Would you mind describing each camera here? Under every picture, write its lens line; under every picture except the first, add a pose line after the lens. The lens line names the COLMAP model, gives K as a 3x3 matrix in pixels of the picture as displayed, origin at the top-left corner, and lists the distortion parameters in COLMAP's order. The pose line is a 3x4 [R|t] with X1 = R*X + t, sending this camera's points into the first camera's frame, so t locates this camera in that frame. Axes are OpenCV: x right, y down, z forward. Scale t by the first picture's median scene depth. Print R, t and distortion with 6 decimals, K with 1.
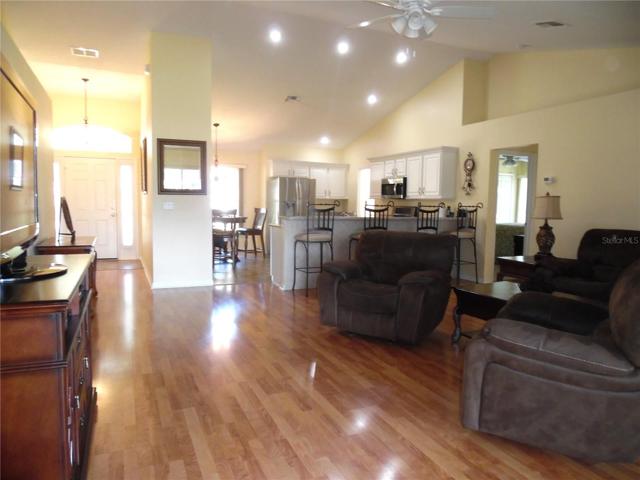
lens RADIAL K [[431.7, 0, 319.7], [0, 431.7, 239.2], [0, 0, 1]] dist [-0.038810, 0.009992]
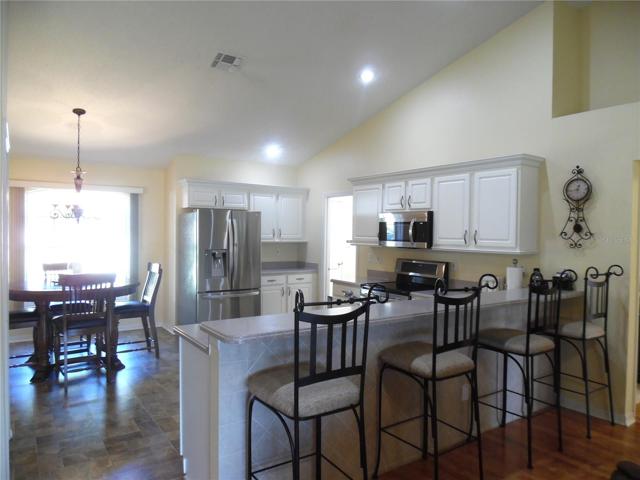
lens RADIAL K [[431.7, 0, 319.5], [0, 431.7, 241.7], [0, 0, 1]] dist [-0.038810, 0.009992]
pose [[0.983088, -0.007933, 0.182963, -0.046022], [0.018612, 0.998217, -0.056722, -0.072121], [-0.182187, 0.059168, 0.981482, 0.457720]]
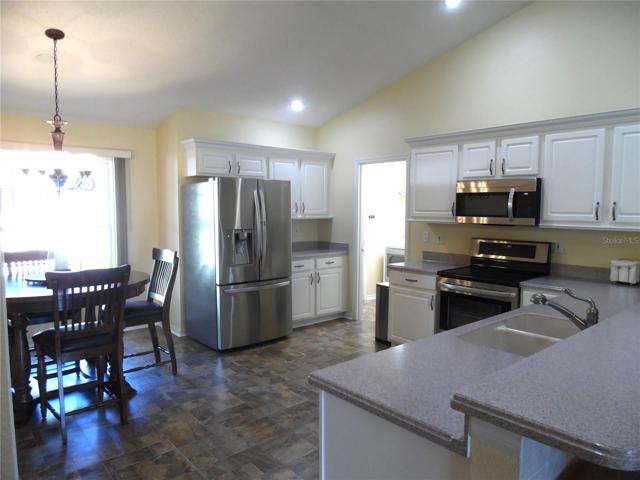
lens RADIAL K [[431.7, 0, 316.1], [0, 431.7, 240.8], [0, 0, 1]] dist [-0.038810, 0.009992]
pose [[0.958874, -0.033457, 0.281852, -0.140720], [0.034205, 0.999412, 0.002269, -0.085231], [-0.281762, 0.007465, 0.959455, 0.619780]]
